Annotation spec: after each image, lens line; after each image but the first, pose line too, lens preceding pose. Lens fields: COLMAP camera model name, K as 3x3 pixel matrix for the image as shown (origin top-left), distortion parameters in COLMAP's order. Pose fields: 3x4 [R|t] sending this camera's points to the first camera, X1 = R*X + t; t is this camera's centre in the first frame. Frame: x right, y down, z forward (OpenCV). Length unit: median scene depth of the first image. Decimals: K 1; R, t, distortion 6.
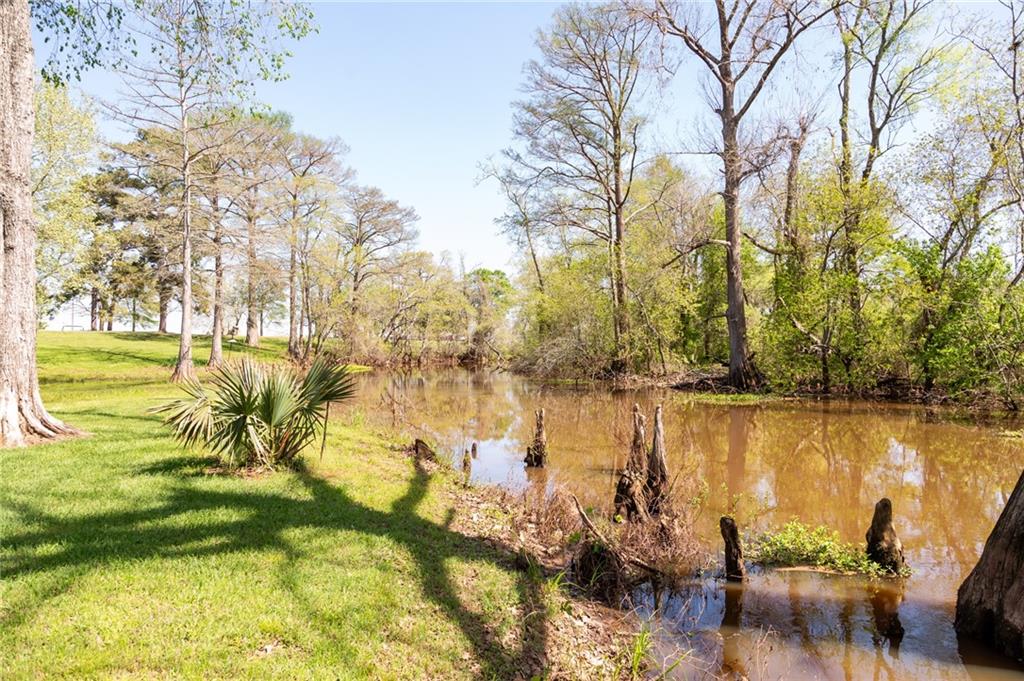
lens RADIAL K [[739.3, 0, 506.5], [0, 739.3, 335.8], [0, 0, 1]] dist [0.007078, 0.002921]
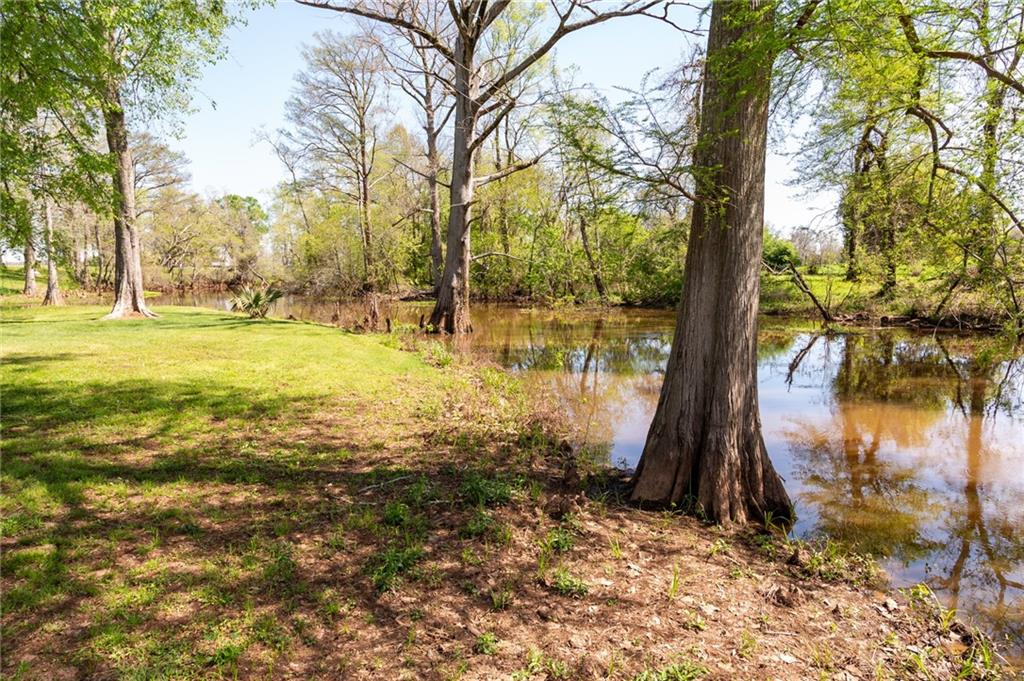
lens RADIAL K [[739.3, 0, 503.8], [0, 739.3, 333.4], [0, 0, 1]] dist [0.007078, 0.002921]
pose [[0.946567, -0.040687, 0.319930, -0.066485], [0.007832, 0.994618, 0.103317, -0.017816], [-0.322412, -0.095290, 0.941791, -0.478464]]
